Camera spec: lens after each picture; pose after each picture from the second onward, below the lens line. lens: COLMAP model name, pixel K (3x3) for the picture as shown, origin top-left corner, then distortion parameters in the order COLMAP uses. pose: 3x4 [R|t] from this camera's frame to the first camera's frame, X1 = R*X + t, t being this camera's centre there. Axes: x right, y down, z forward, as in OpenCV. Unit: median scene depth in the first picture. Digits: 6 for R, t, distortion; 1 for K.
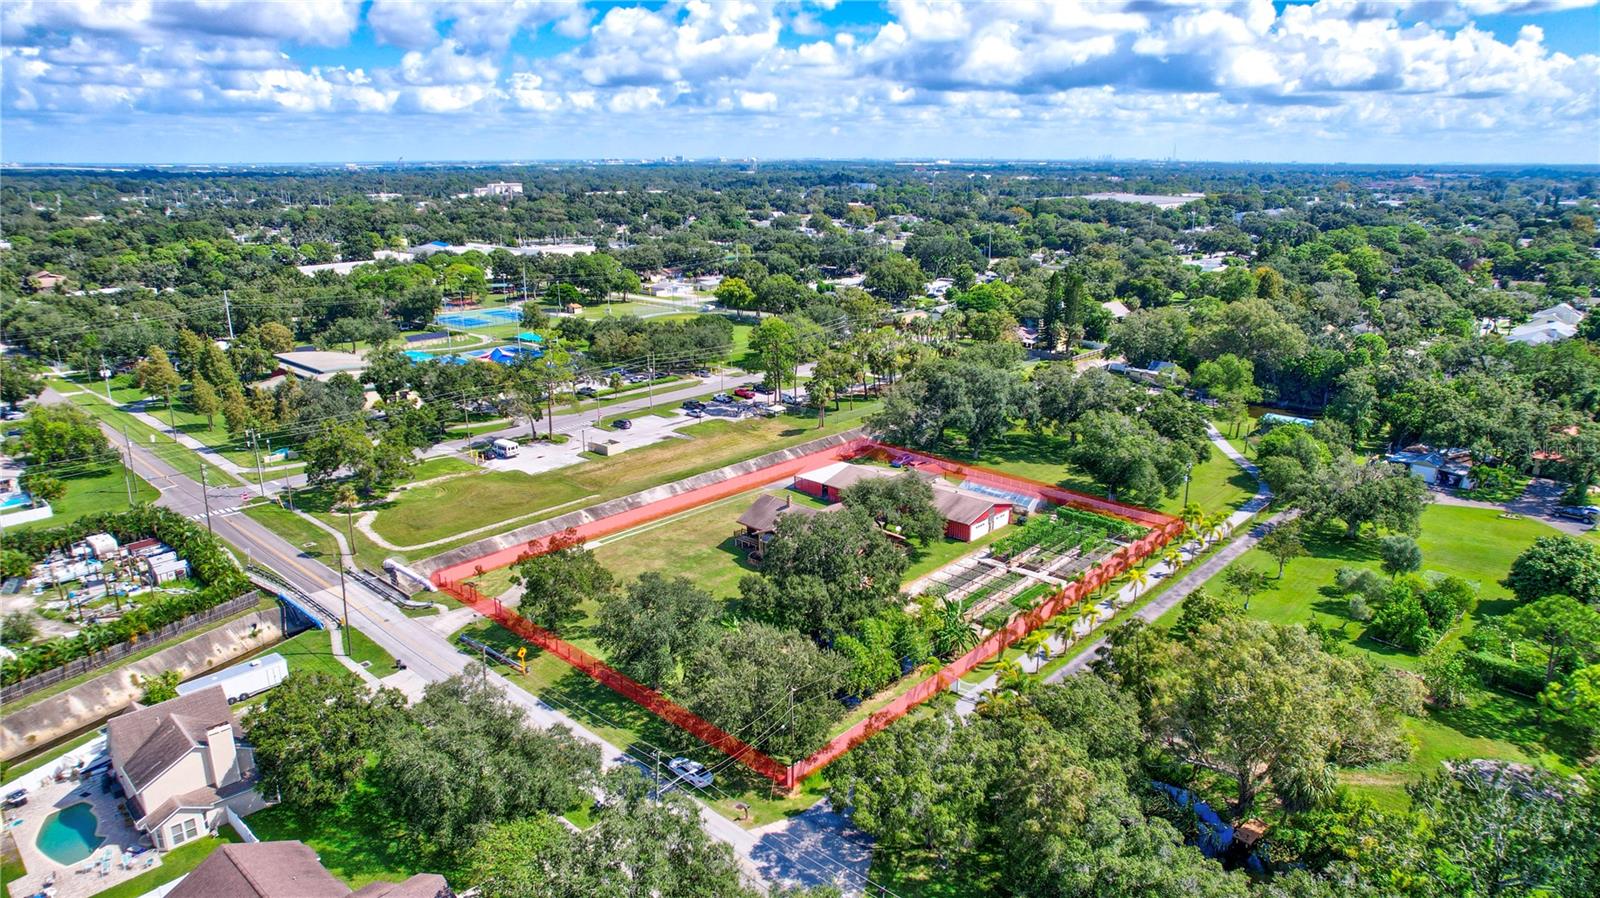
lens RADIAL K [[1019.3, 0, 807.6], [0, 1019.3, 451.9], [0, 0, 1]] dist [-0.061425, 0.054863]
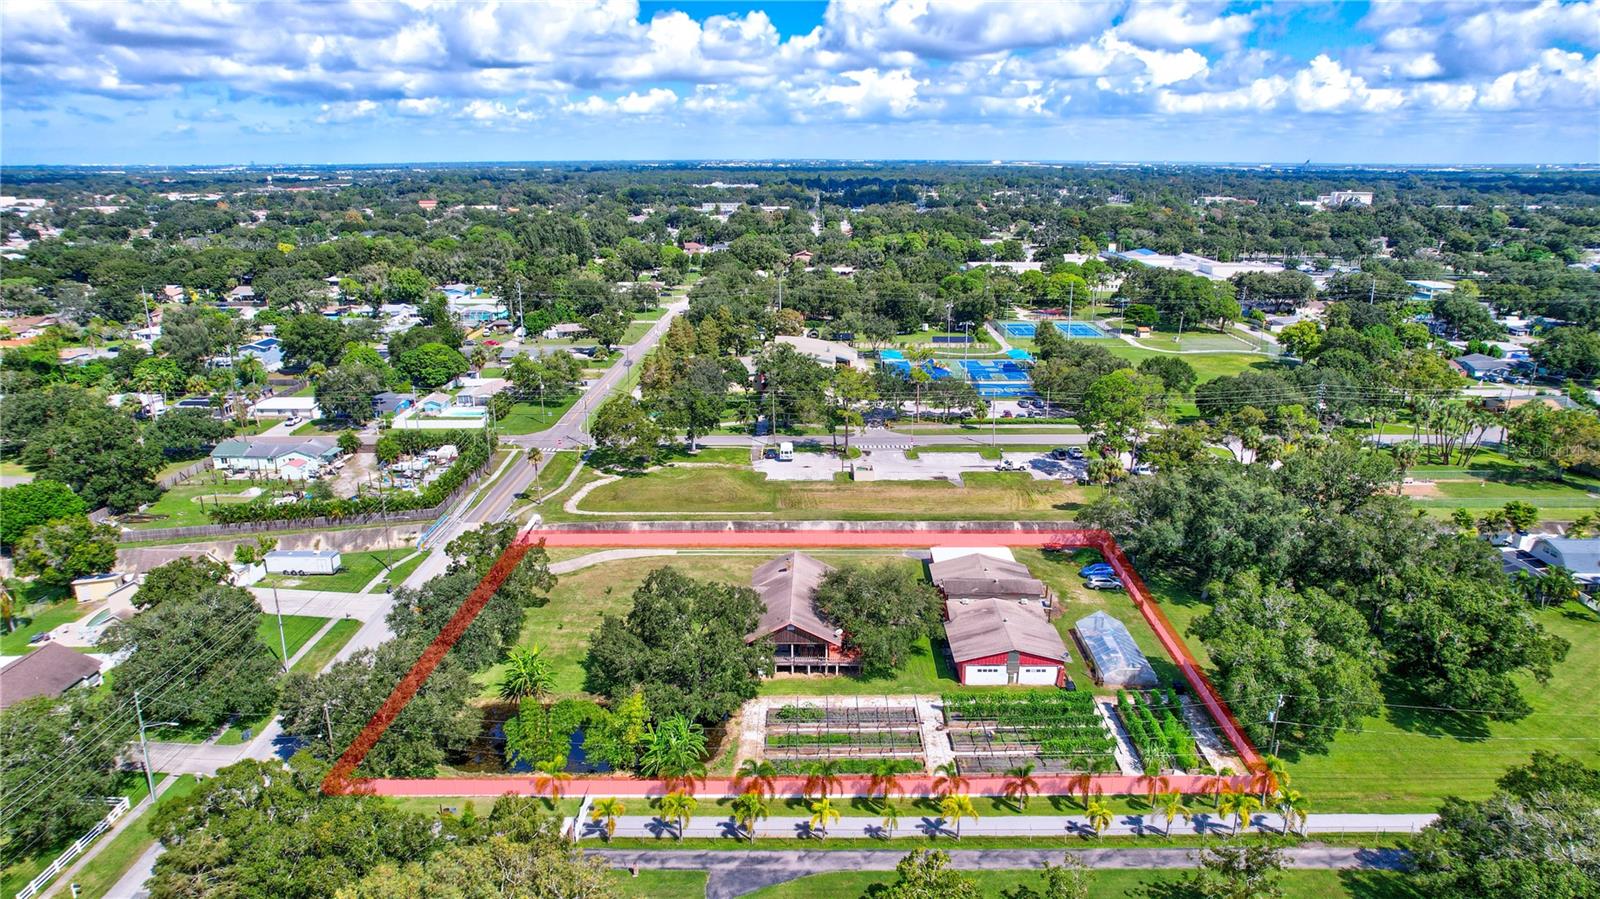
lens RADIAL K [[1013.8, 0, 807.8], [0, 1013.8, 480.1], [0, 0, 1]] dist [-0.083405, 0.069683]
pose [[0.670777, 0.225914, -0.706414, 0.430692], [-0.206905, 0.971664, 0.114276, -0.092221], [0.712214, 0.069507, 0.698513, 0.273930]]
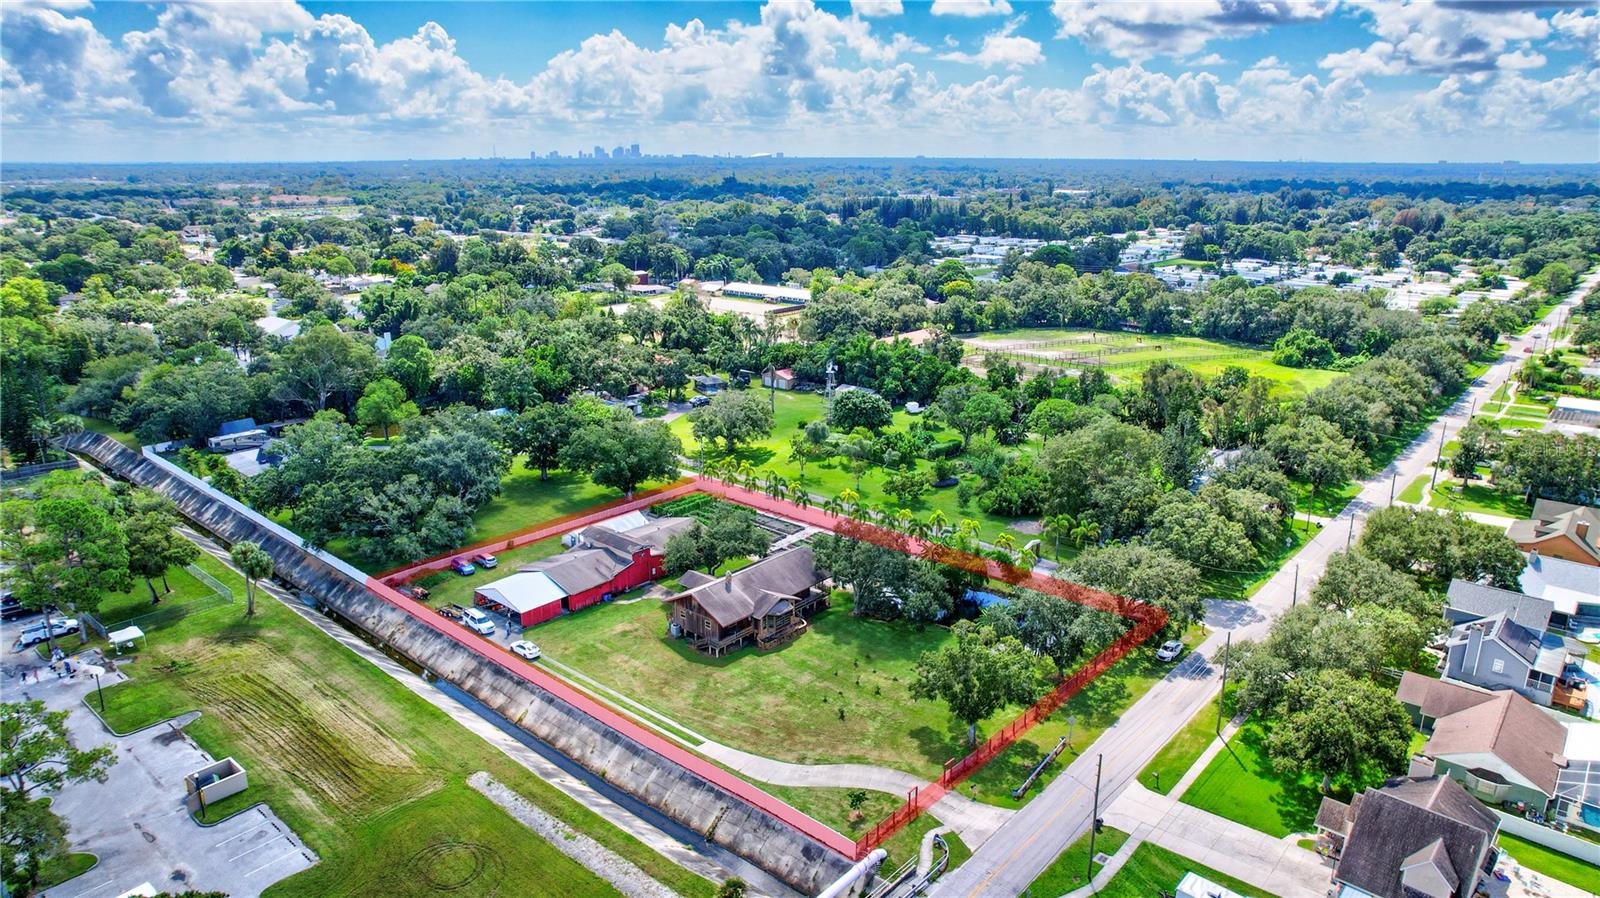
lens RADIAL K [[1019.3, 0, 807.6], [0, 1019.3, 451.9], [0, 0, 1]] dist [-0.061425, 0.054863]
pose [[-0.024360, -0.283920, 0.958538, -0.612890], [0.281918, 0.917957, 0.279065, -0.205834], [-0.959129, 0.277027, 0.057681, 0.605102]]
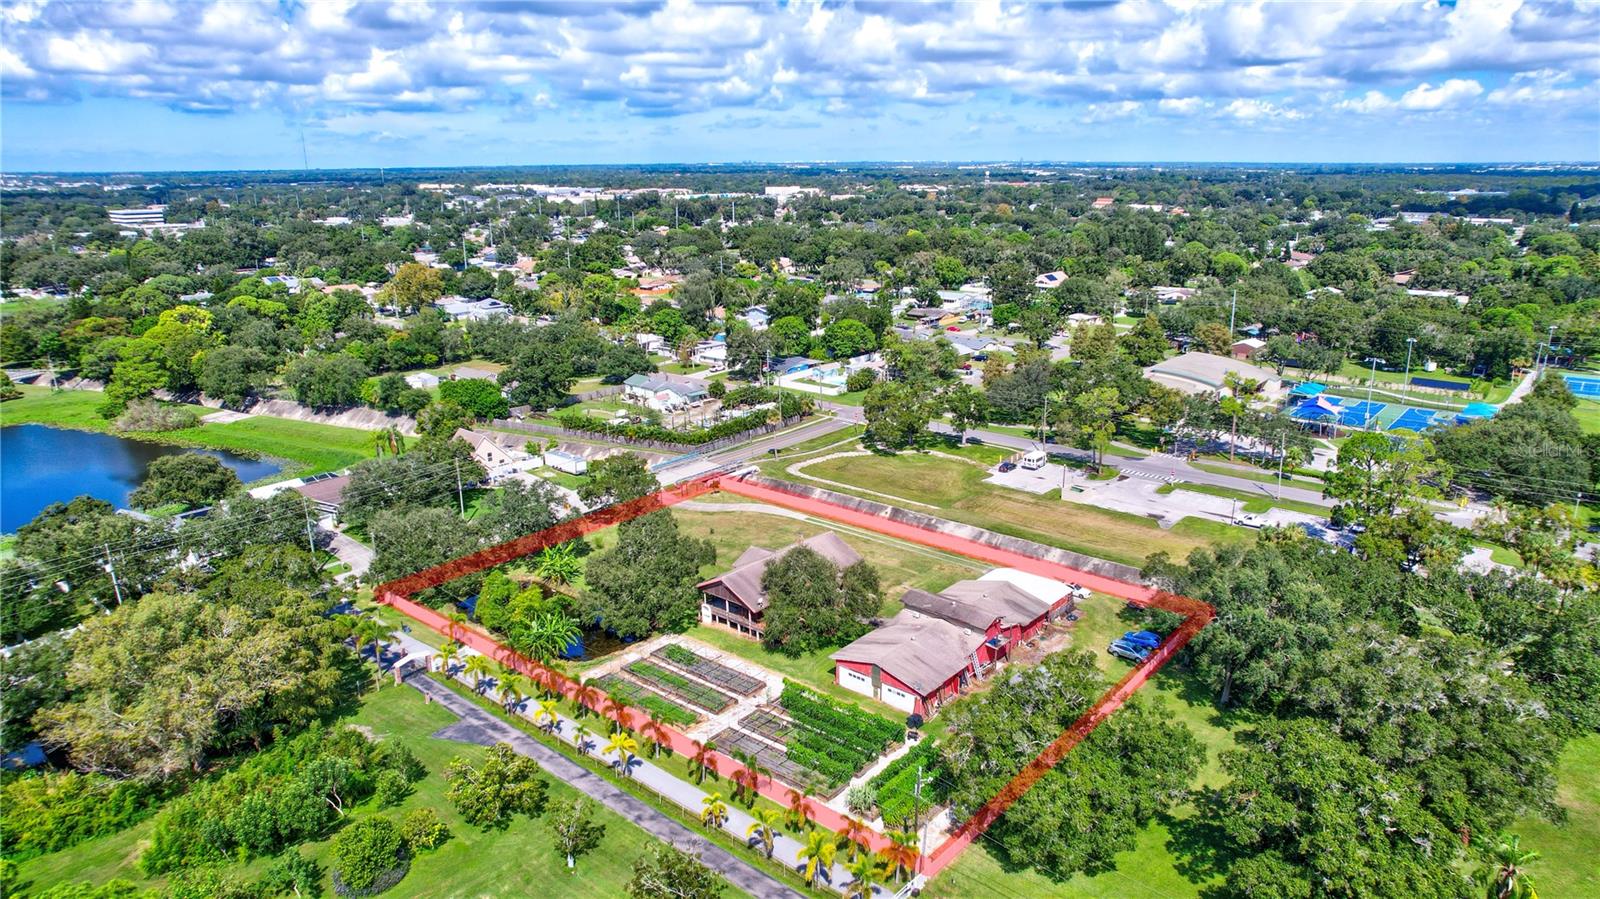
lens RADIAL K [[1019.3, 0, 807.6], [0, 1019.3, 452.4], [0, 0, 1]] dist [-0.061425, 0.054863]
pose [[0.044027, 0.276526, -0.959997, 0.622958], [-0.275811, 0.926947, 0.254357, -0.193053], [0.960203, 0.253580, 0.117079, 0.622120]]
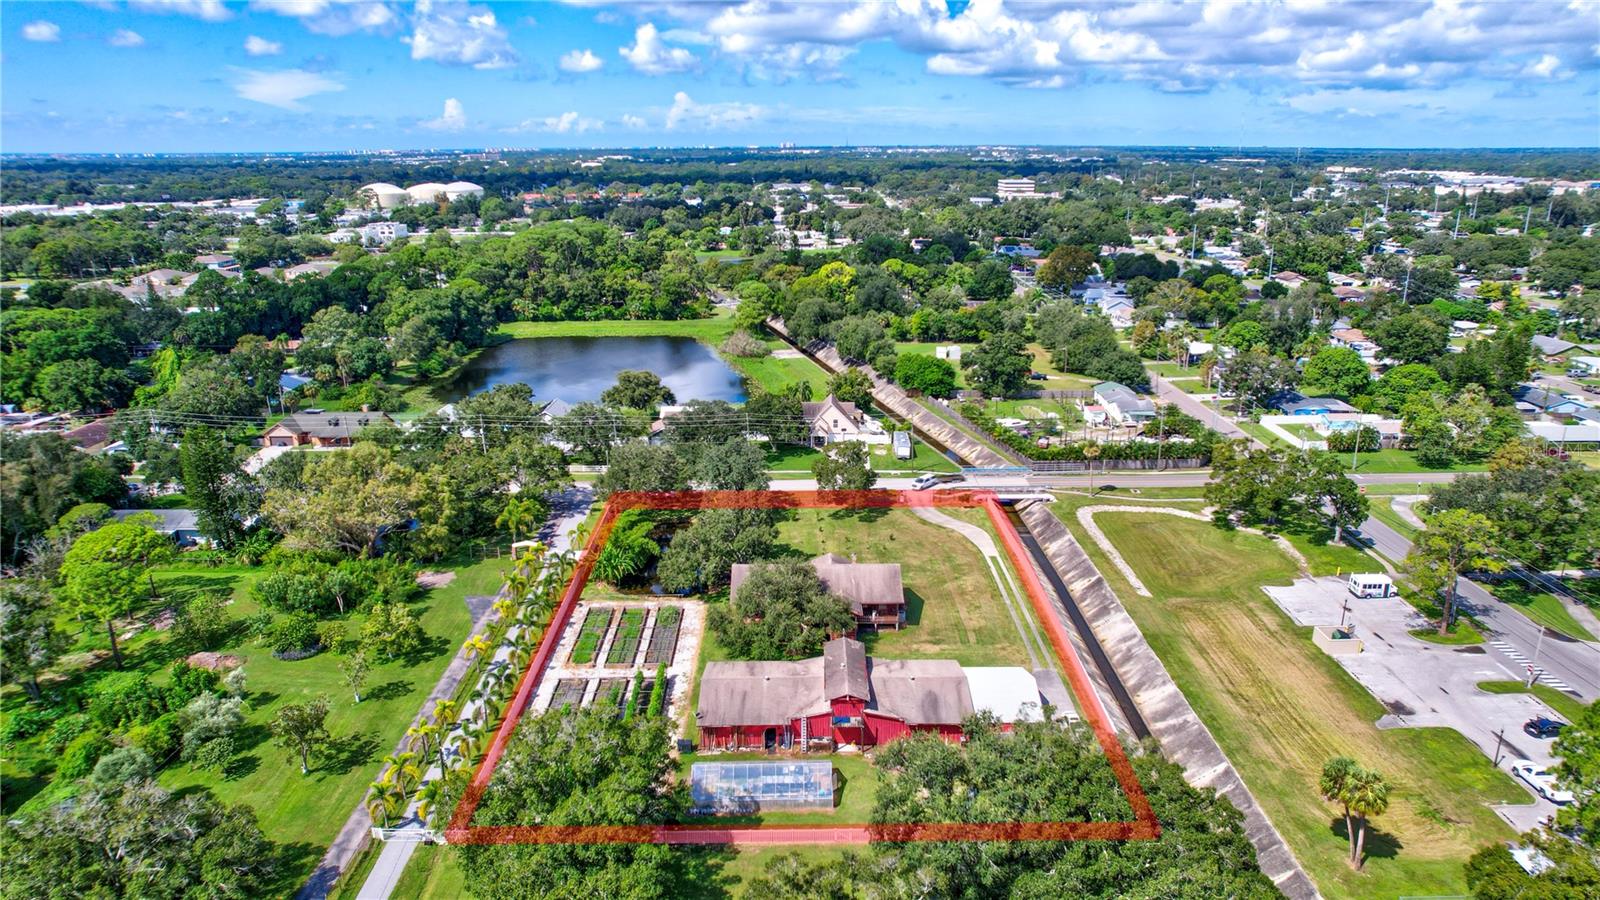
lens RADIAL K [[1019.3, 0, 807.6], [0, 1019.3, 452.9], [0, 0, 1]] dist [-0.061425, 0.054863]
pose [[-0.728033, 0.202911, -0.654824, 0.423751], [-0.190596, 0.857623, 0.477658, -0.331277], [0.658514, 0.472558, -0.585704, 1.043460]]
